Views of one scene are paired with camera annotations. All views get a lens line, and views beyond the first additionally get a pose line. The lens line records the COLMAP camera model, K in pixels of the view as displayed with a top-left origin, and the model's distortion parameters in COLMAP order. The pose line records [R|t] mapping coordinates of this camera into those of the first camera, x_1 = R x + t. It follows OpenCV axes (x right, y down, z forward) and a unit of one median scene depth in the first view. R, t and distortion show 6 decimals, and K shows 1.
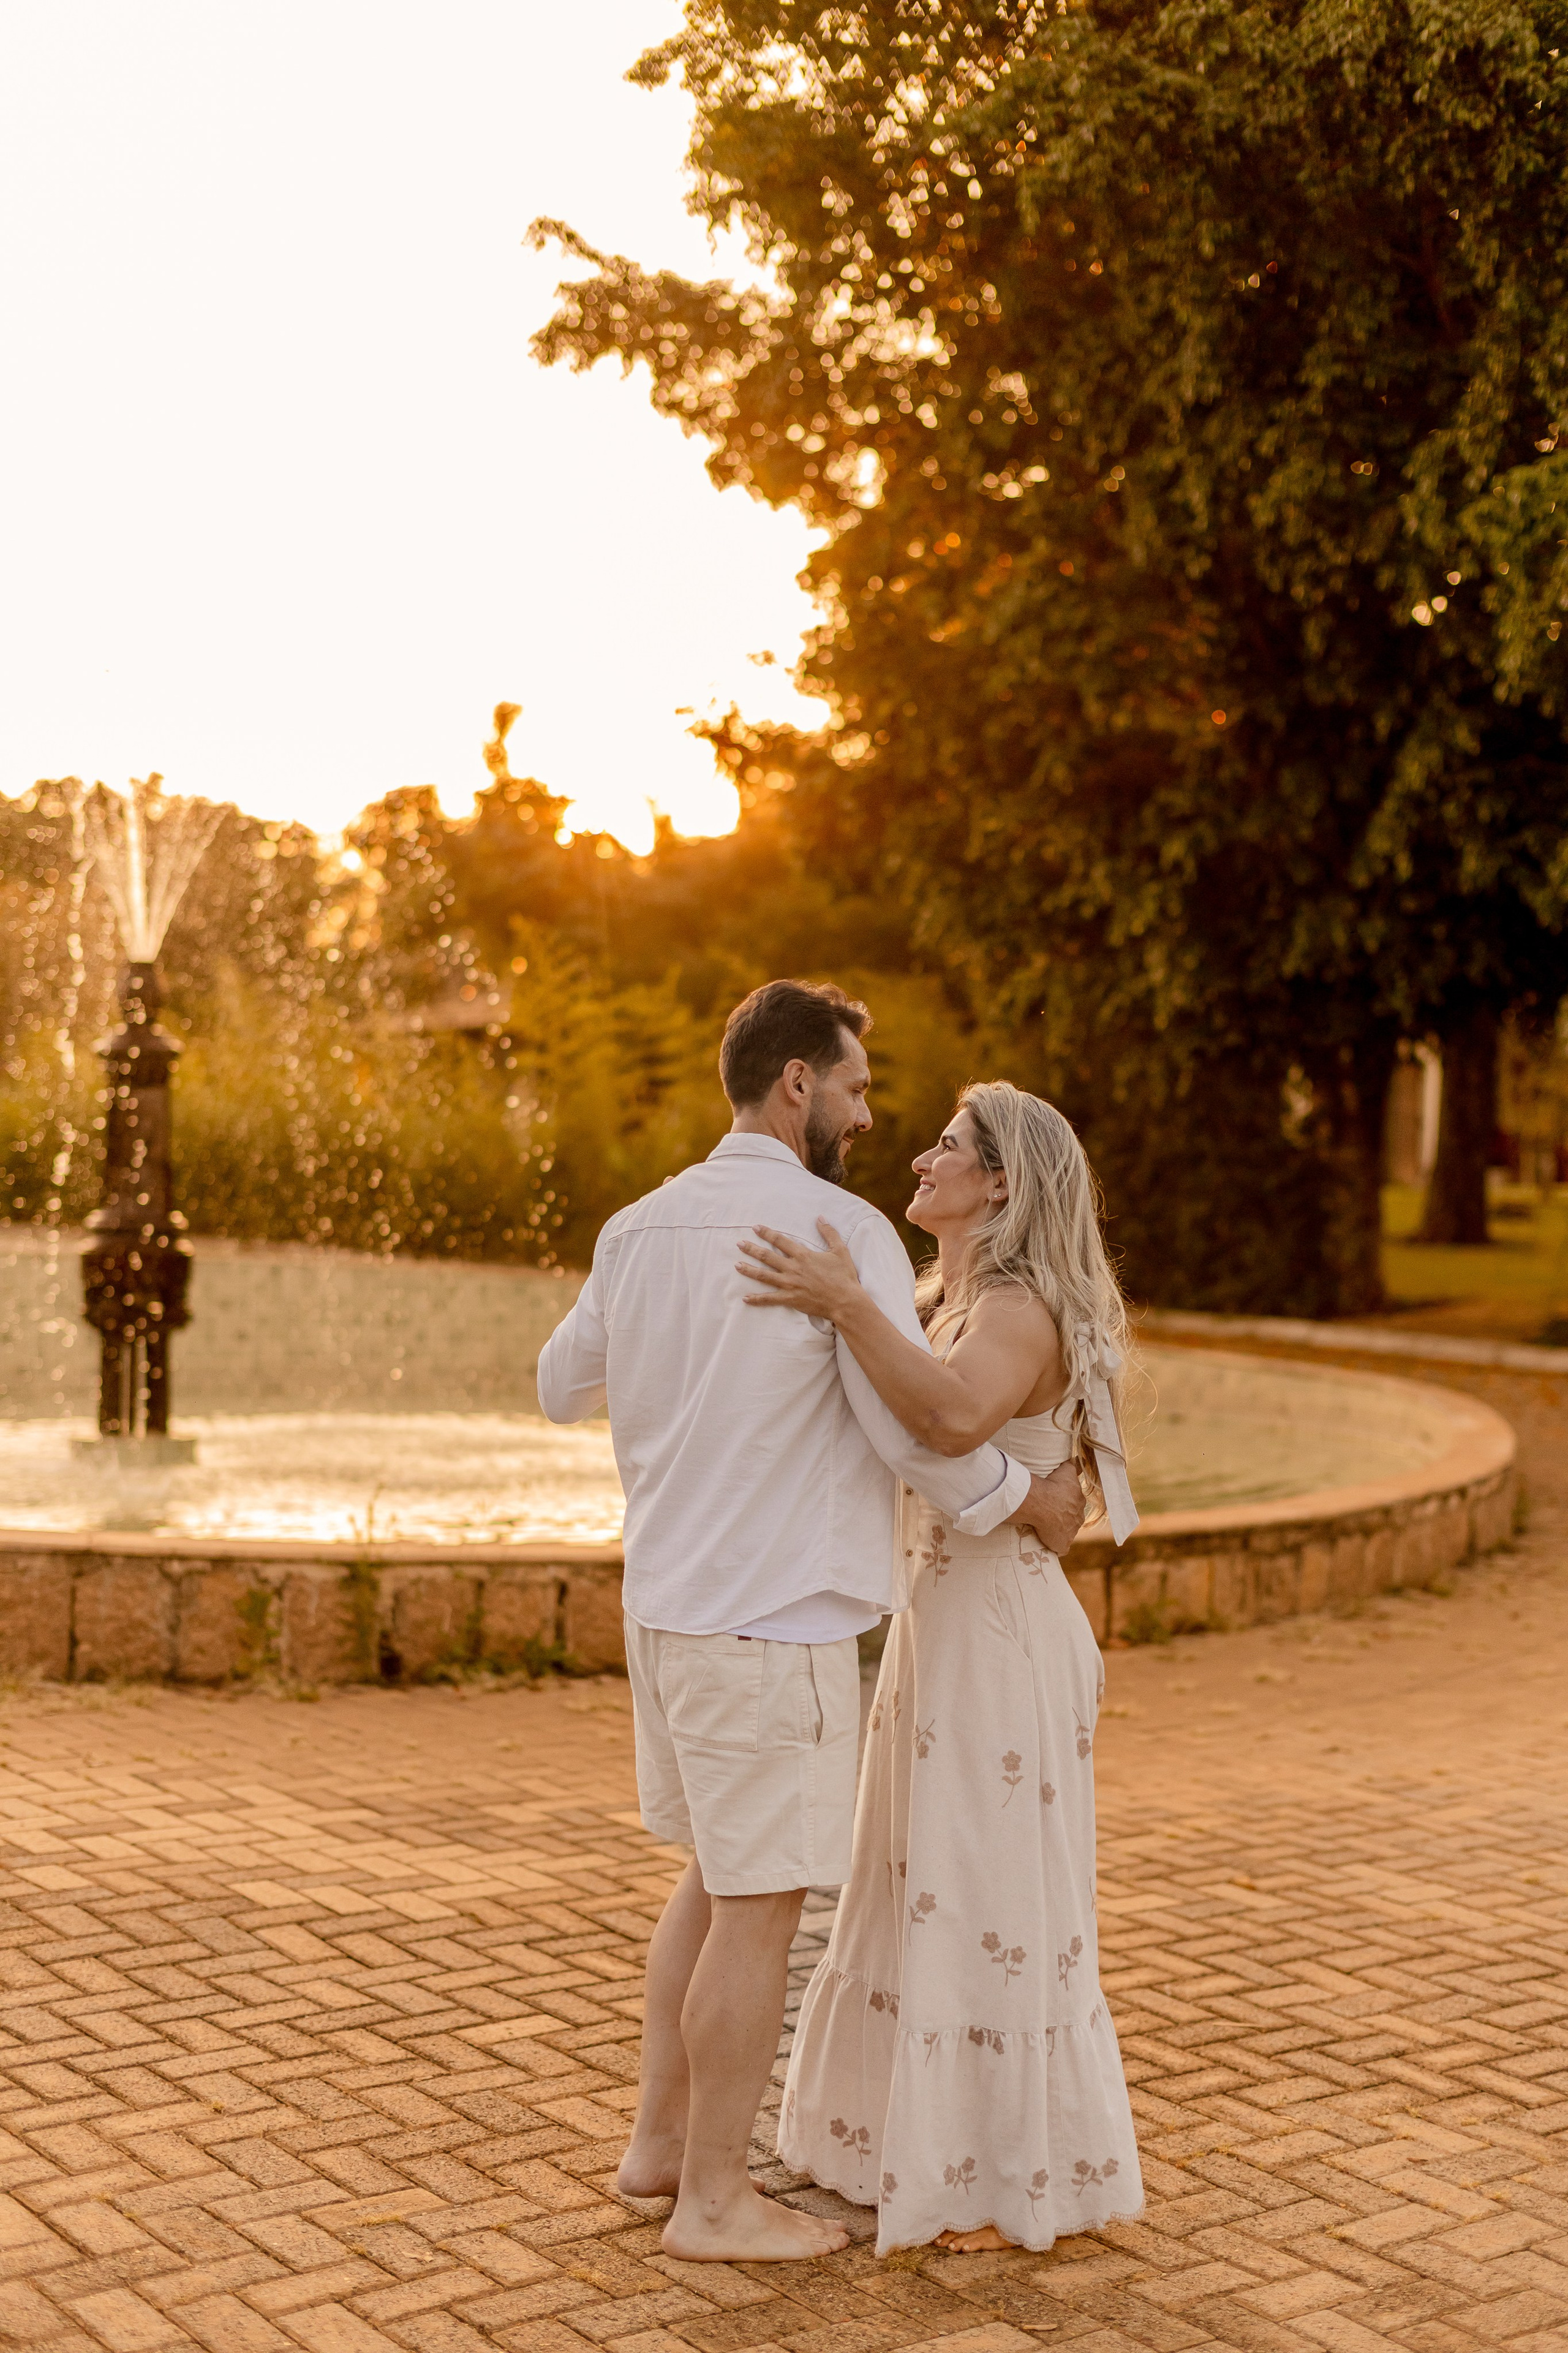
lens RADIAL K [[3170.2, 0, 809.0], [0, 3170.2, 1226.0], [0, 0, 1]] dist [-0.009280, 0.026711]
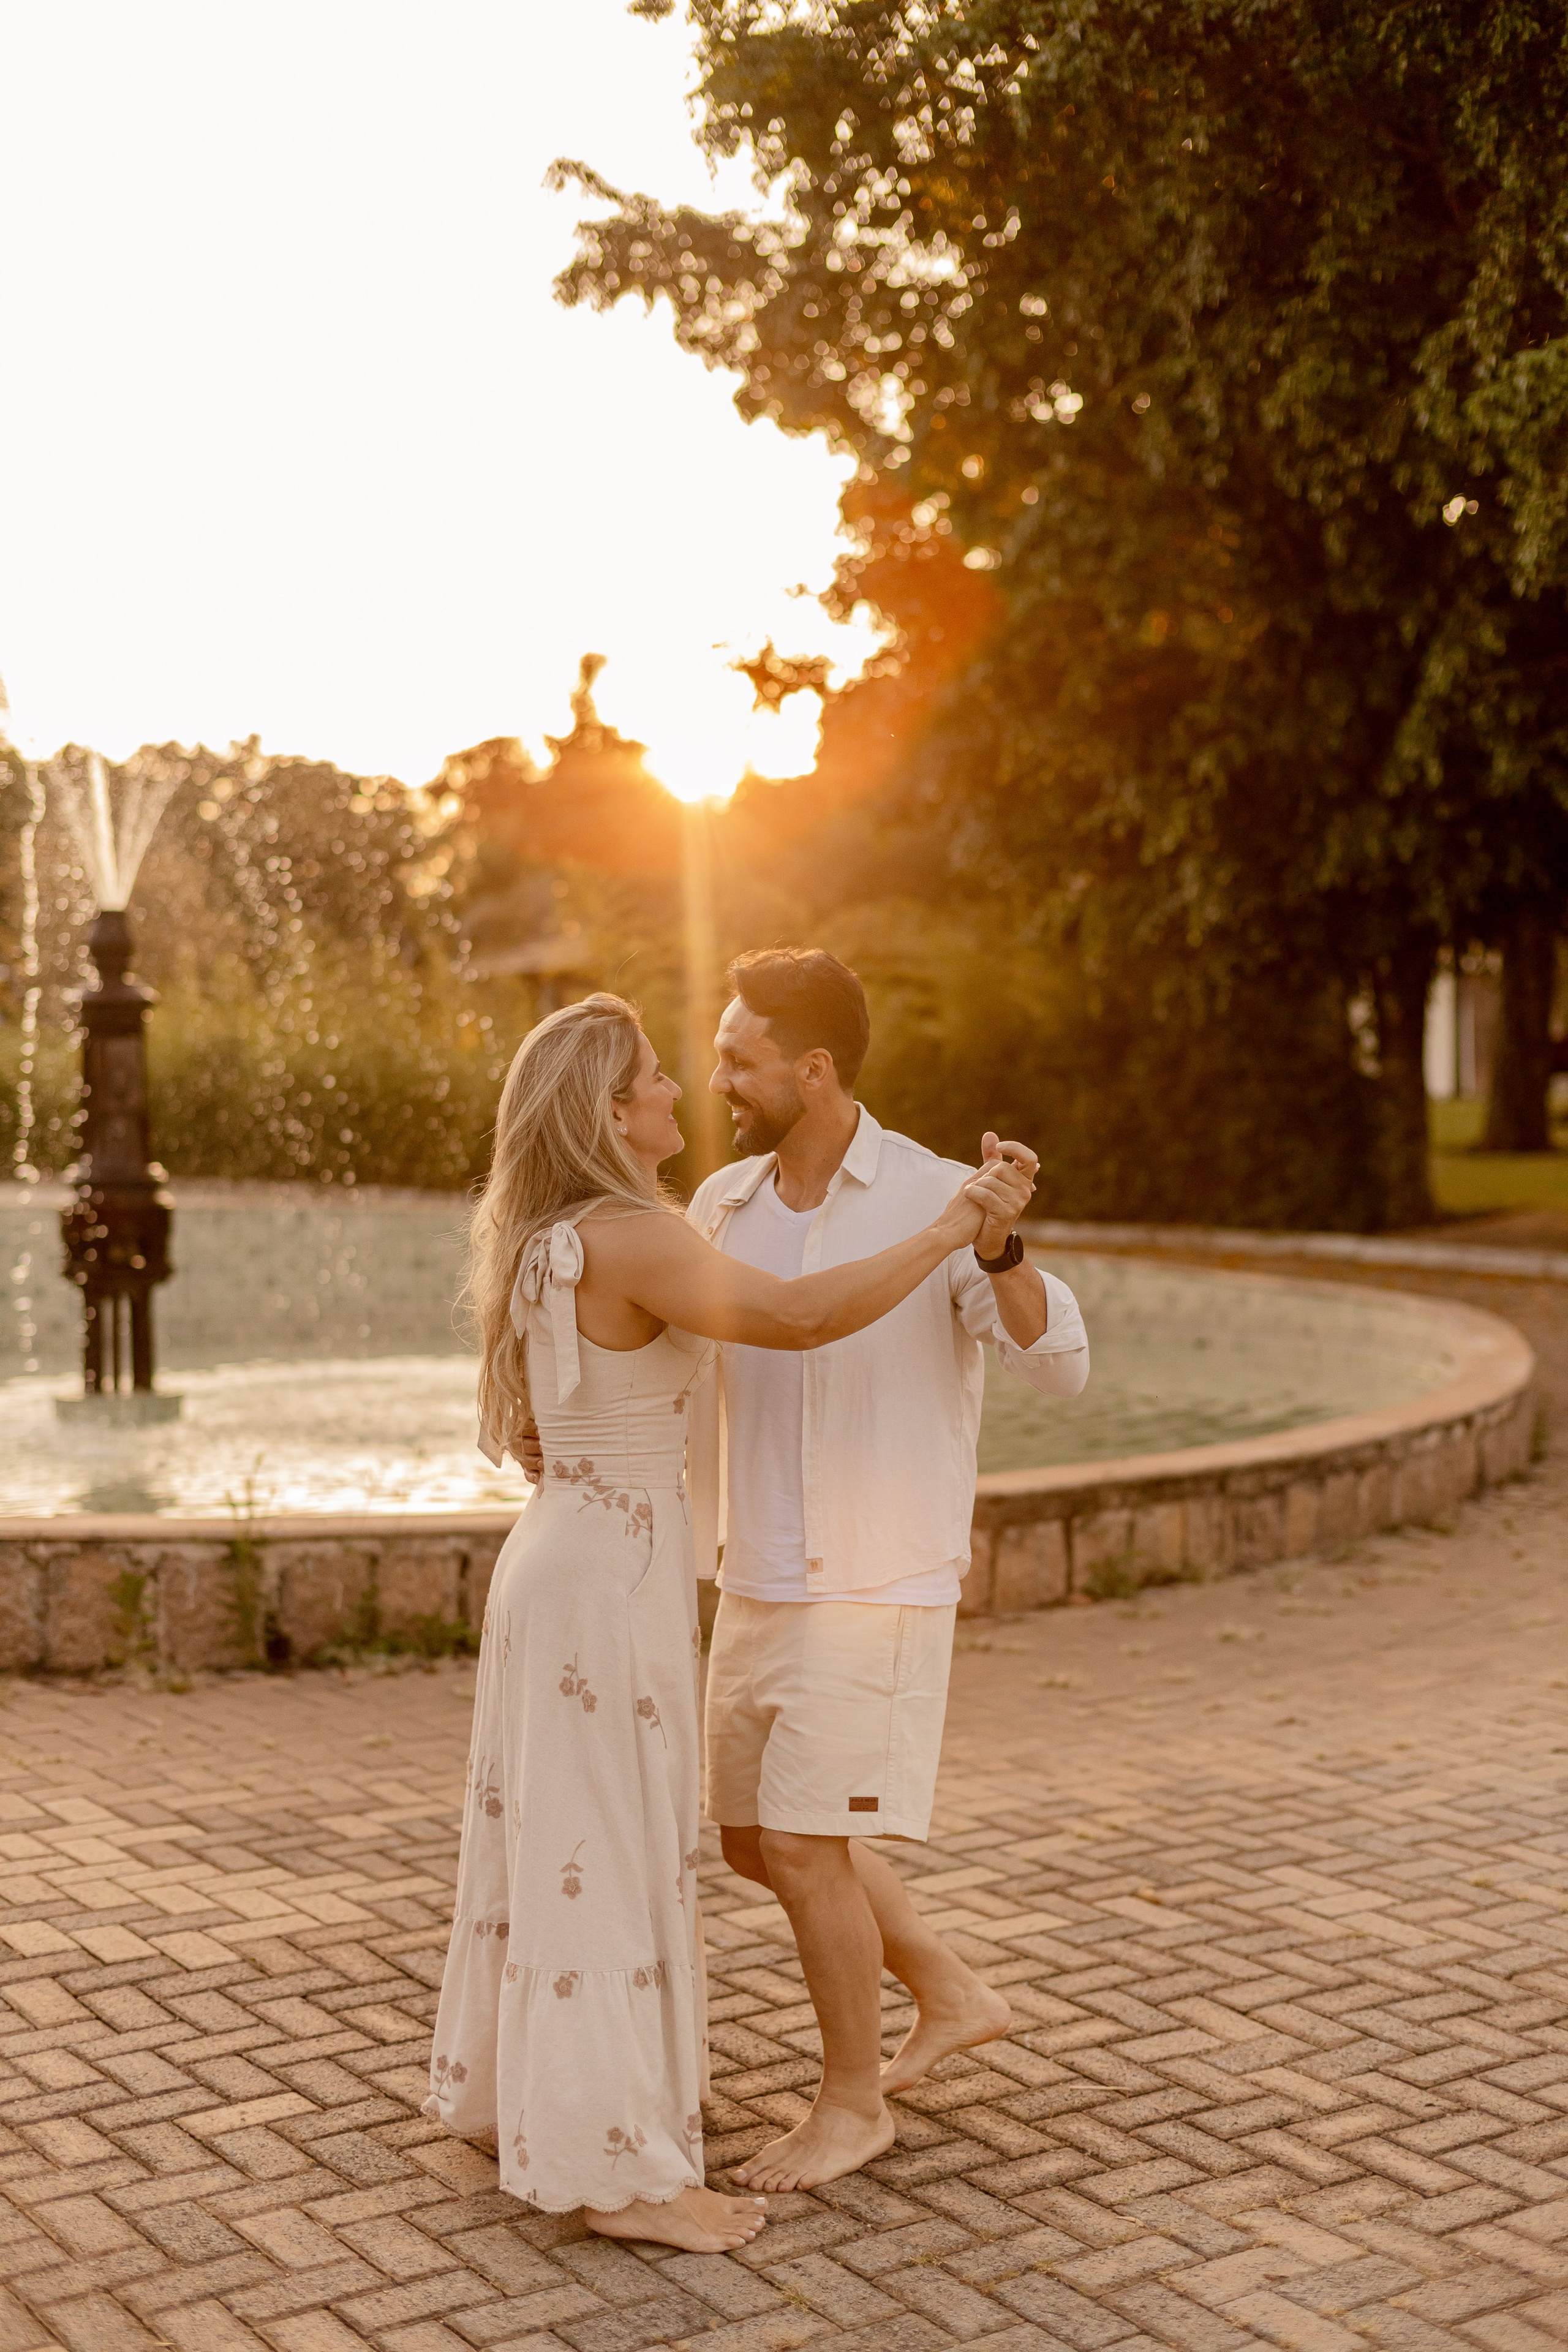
lens RADIAL K [[3043.5, 0, 784.0], [0, 3043.5, 1176.0], [0, 0, 1]] dist [-0.008151, 0.035781]
pose [[0.998512, -0.029892, -0.045617, 0.031946], [0.030244, 0.999518, 0.007032, -0.001222], [0.045385, -0.008401, 0.998934, 0.058338]]
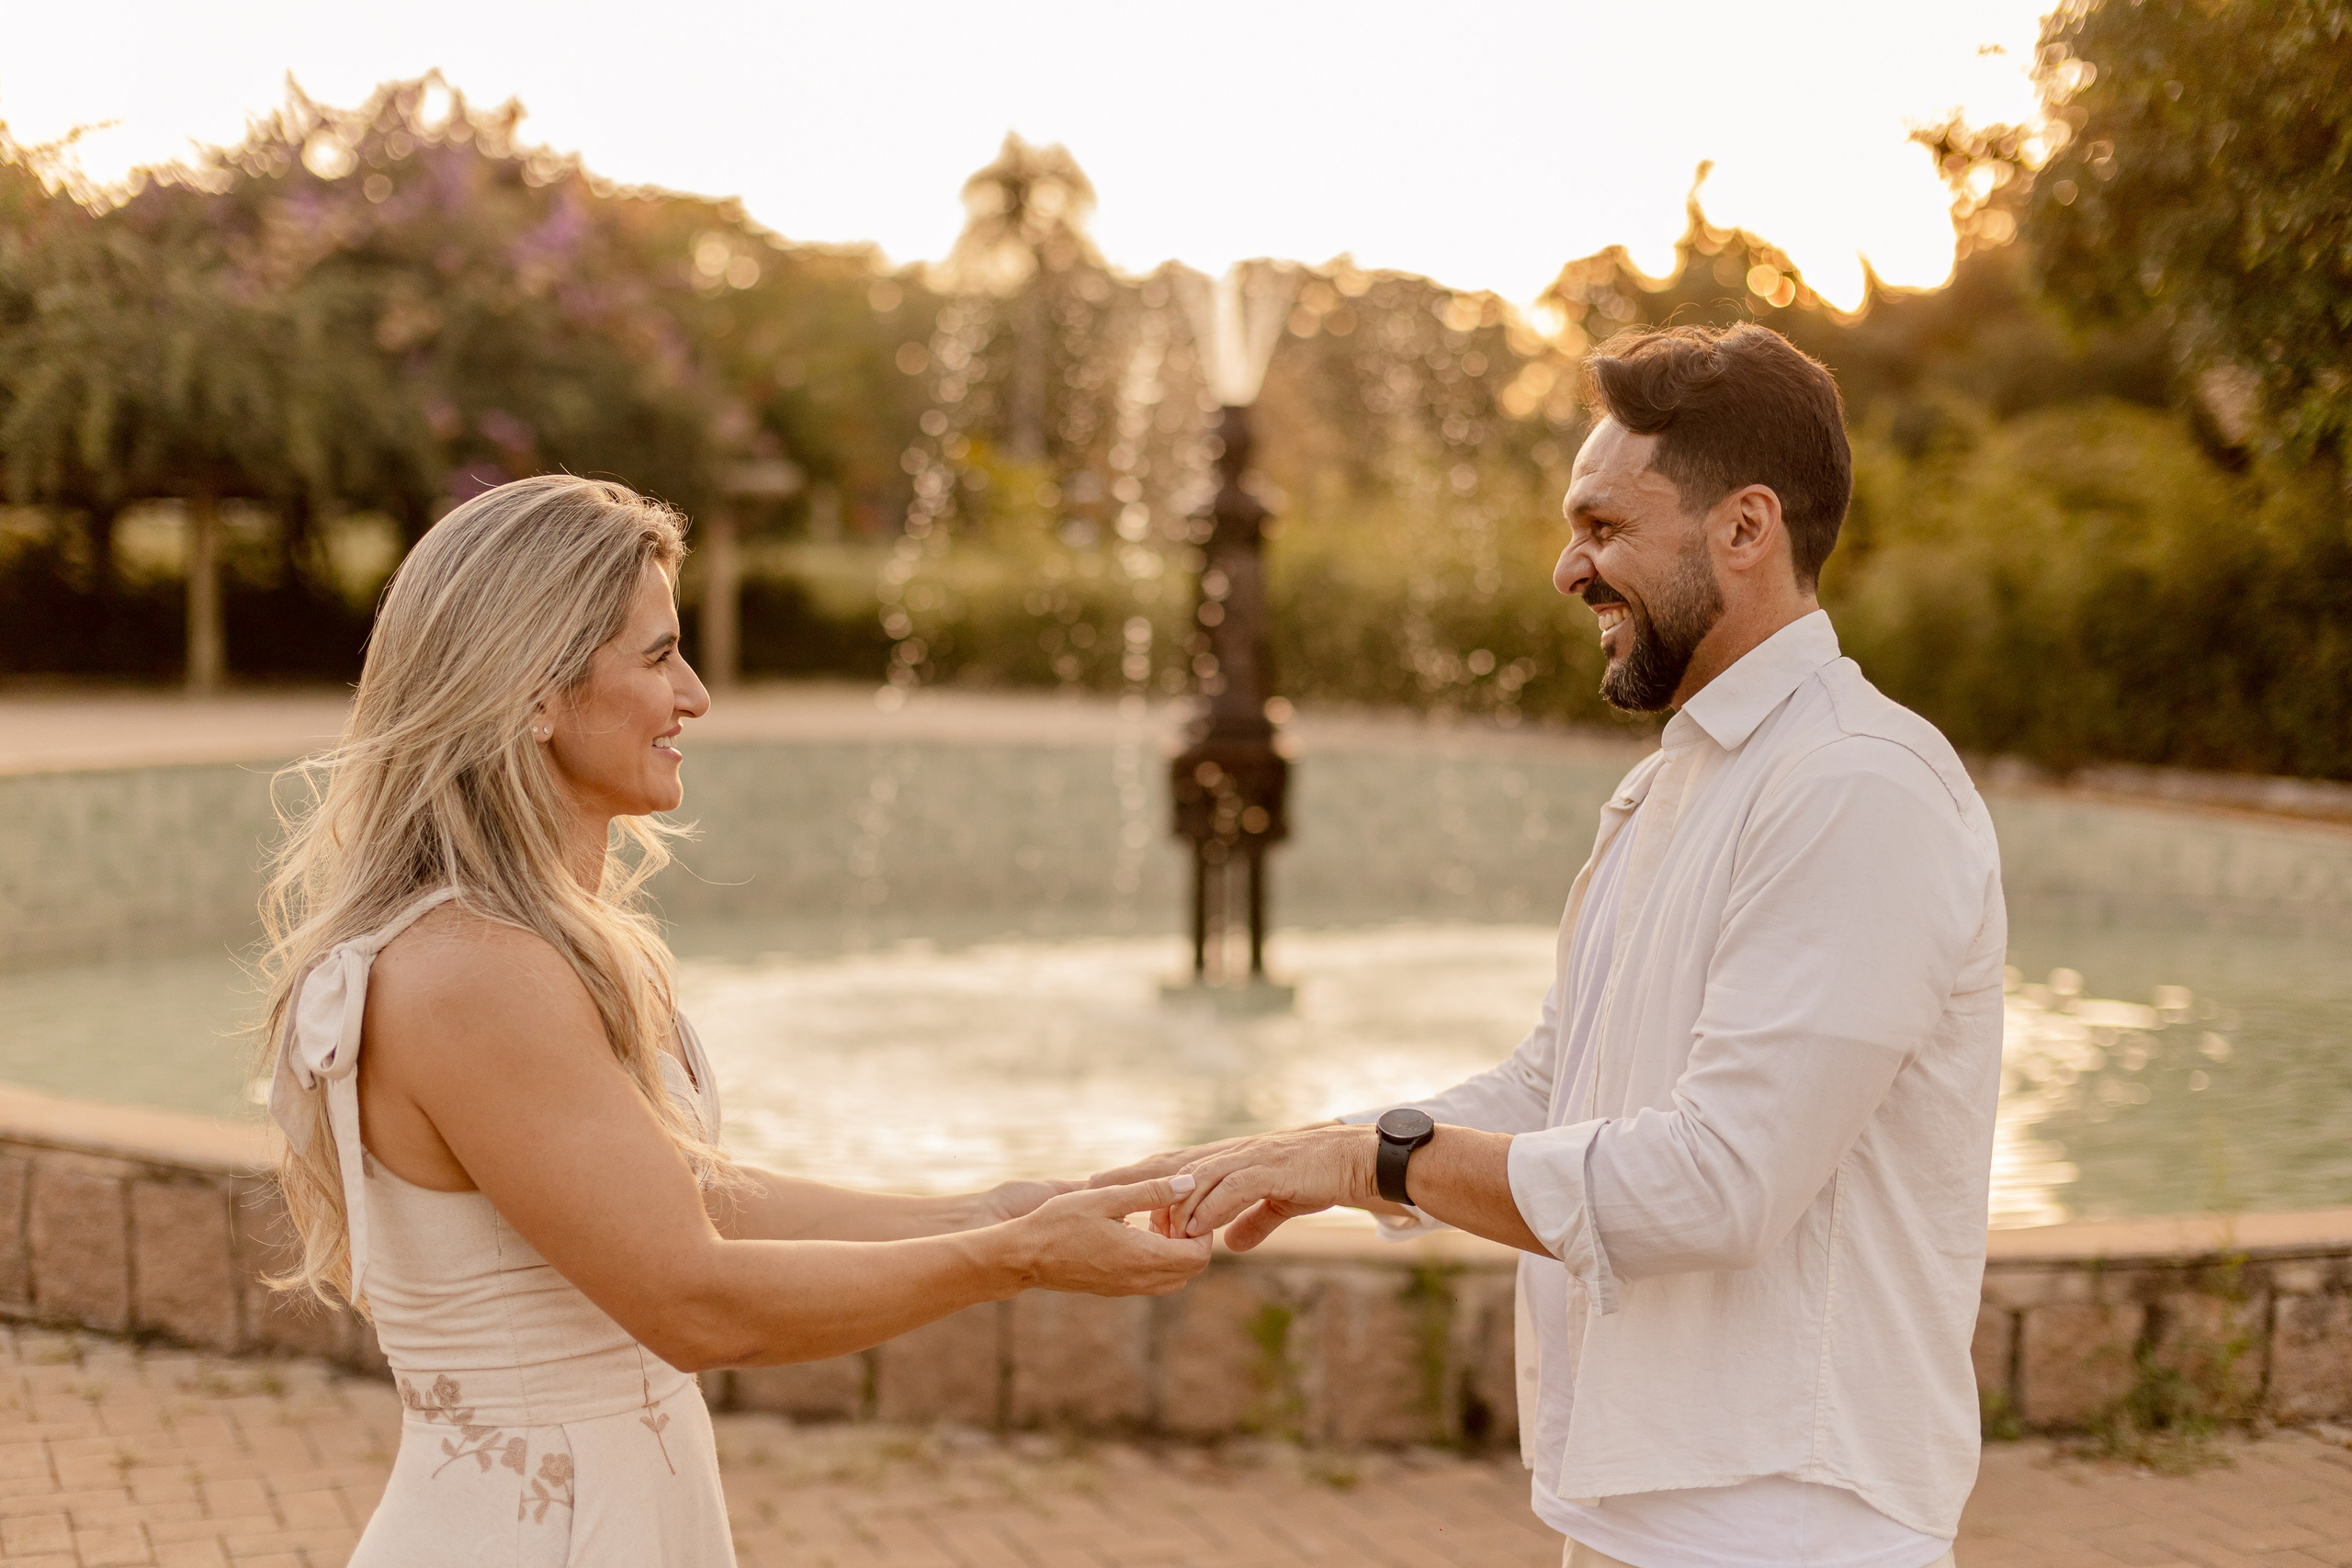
lens RADIAL K [[3043.2, 0, 1176.0], [0, 3043.2, 784.0], [0, 0, 1]] dist [-0.008151, 0.035781]
pose [[0.963730, -0.001808, -0.266873, -0.011652], [0.010374, 0.999475, 0.030694, -0.007288], [0.266677, -0.032349, 0.963243, 0.194577]]
